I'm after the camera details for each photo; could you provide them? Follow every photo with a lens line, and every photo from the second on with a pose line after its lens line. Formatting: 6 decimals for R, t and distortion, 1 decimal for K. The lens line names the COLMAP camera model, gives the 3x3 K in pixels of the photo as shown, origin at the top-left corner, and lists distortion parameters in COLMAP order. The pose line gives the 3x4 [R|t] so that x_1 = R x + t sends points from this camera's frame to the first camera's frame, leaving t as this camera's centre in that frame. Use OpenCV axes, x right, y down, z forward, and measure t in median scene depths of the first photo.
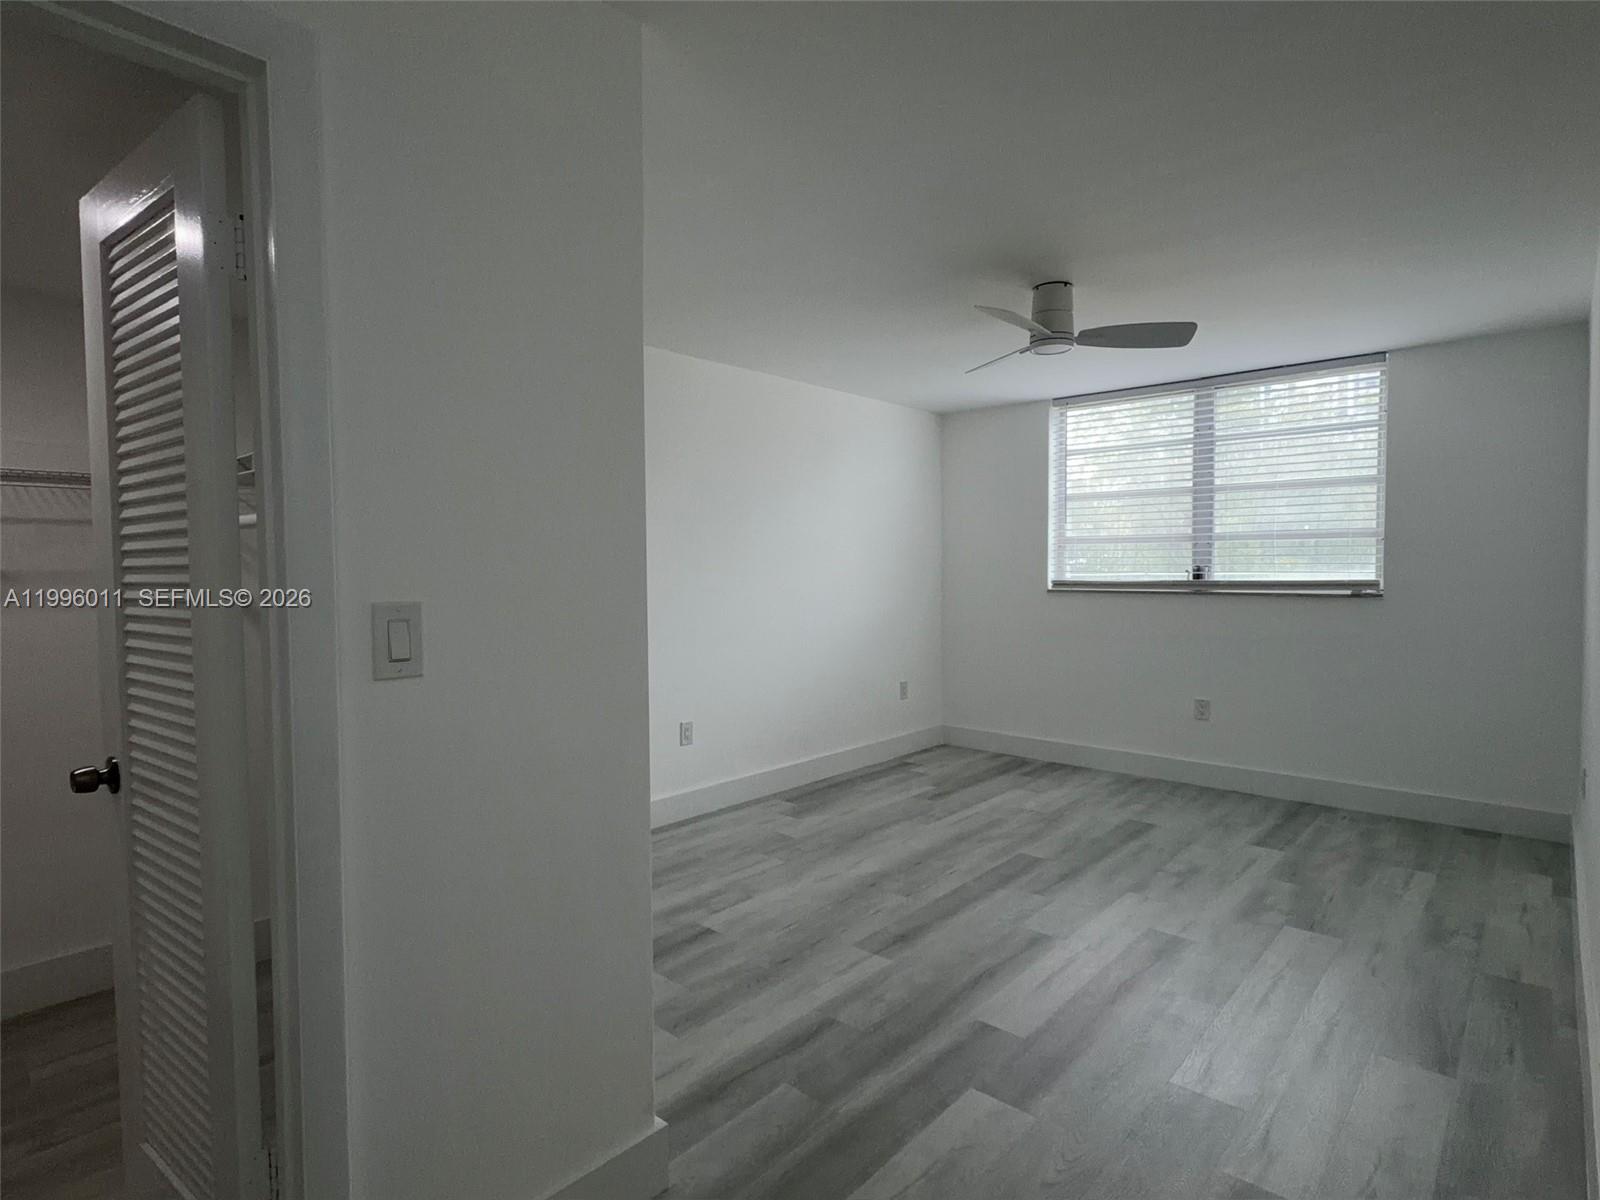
lens RADIAL K [[837.1, 0, 800.0], [0, 837.1, 600.0], [0, 0, 1]] dist [-0.000935, -0.000300]
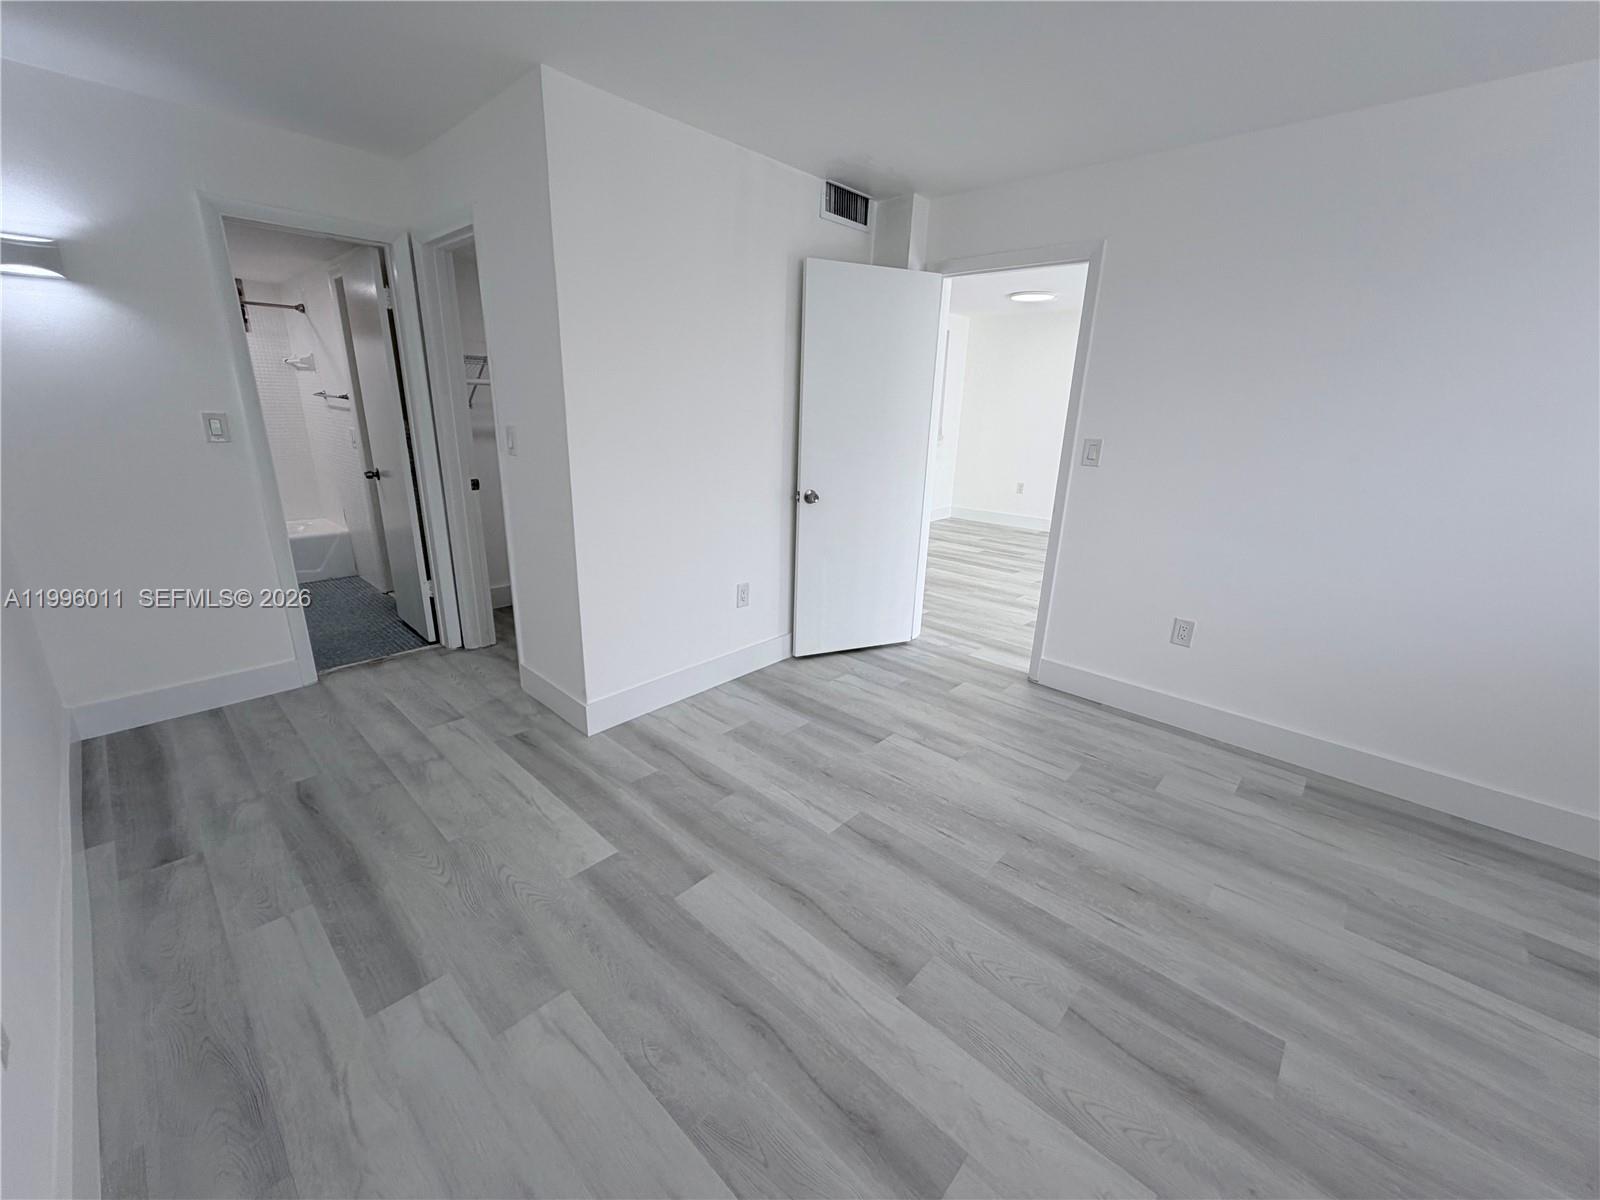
lens RADIAL K [[634.1, 0, 800.0], [0, 634.1, 600.0], [0, 0, 1]] dist [0.001354, 0.000428]
pose [[-0.011410, 0.303996, -0.952605, 0.560631], [-0.068508, 0.950191, 0.304046, -0.053031], [0.997585, 0.068731, 0.009984, 0.690255]]
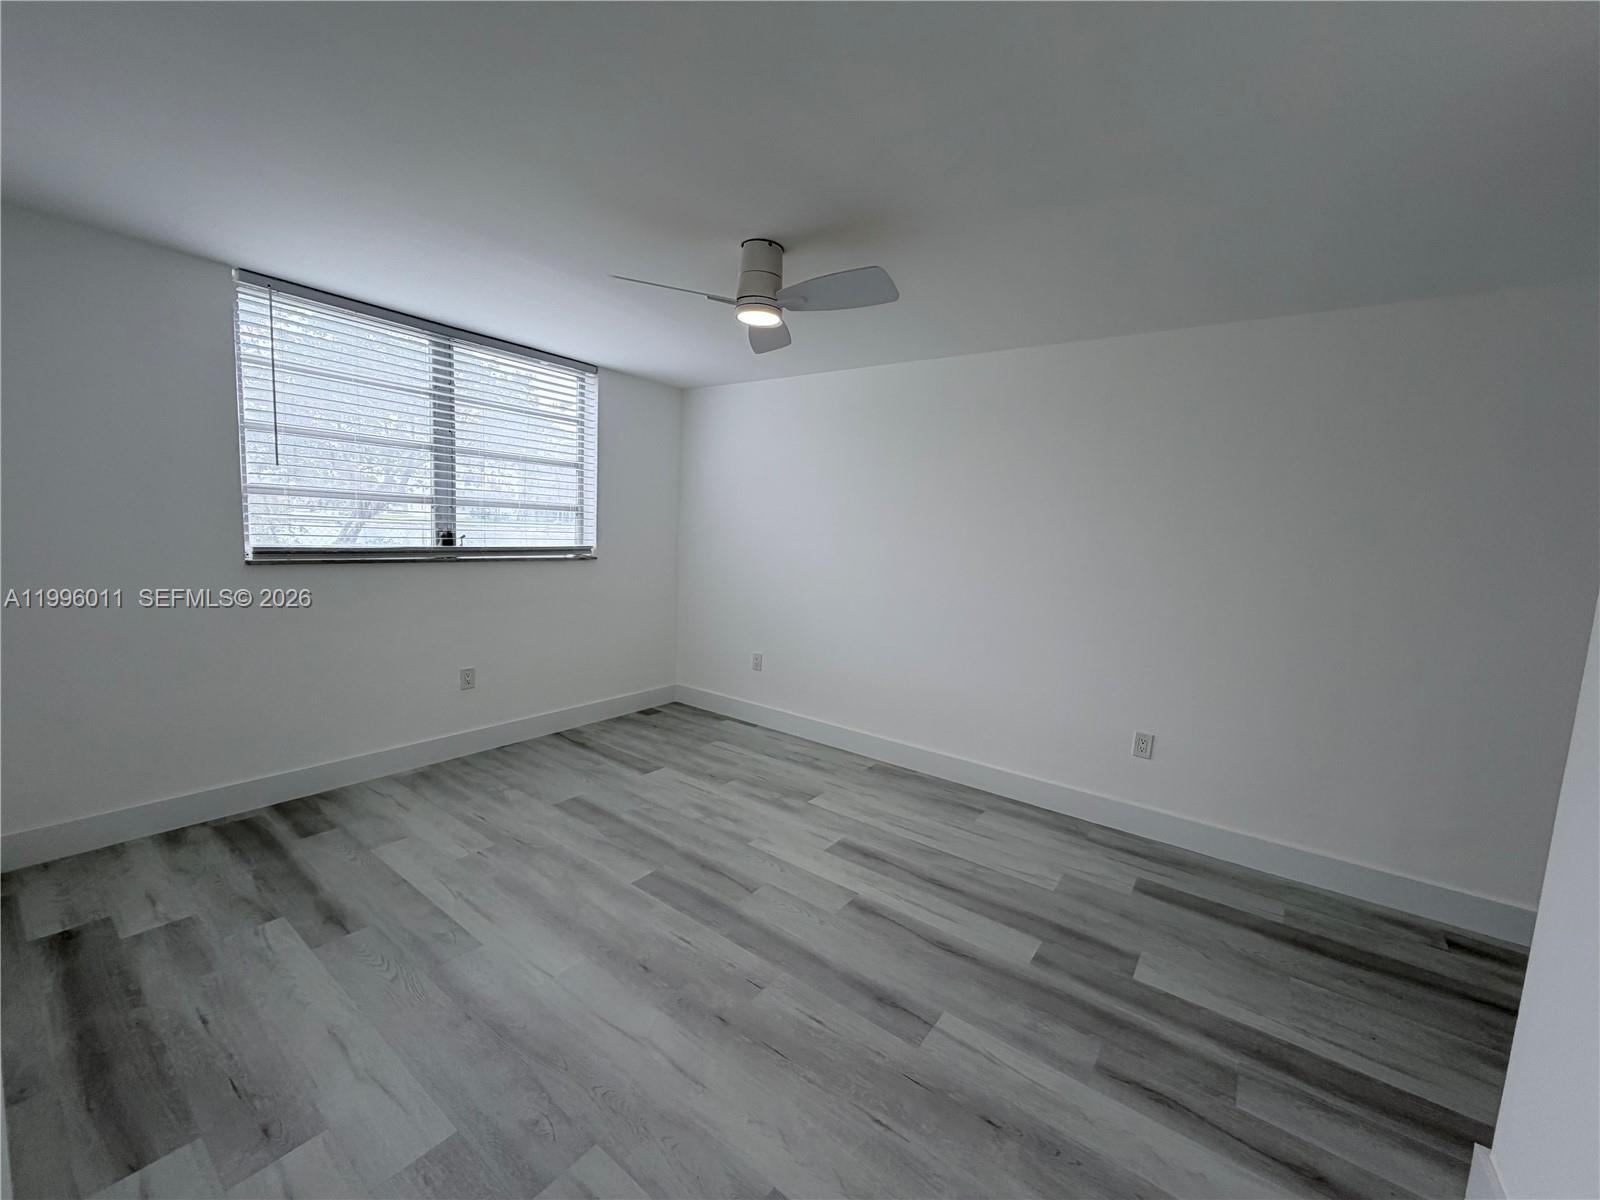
lens RADIAL K [[634.1, 0, 800.0], [0, 634.1, 600.0], [0, 0, 1]] dist [0.001354, 0.000428]
pose [[-0.095431, -0.113406, 0.988955, -0.370938], [-0.010389, 0.993549, 0.112930, -0.064539], [-0.995382, 0.000503, -0.095994, 0.899951]]
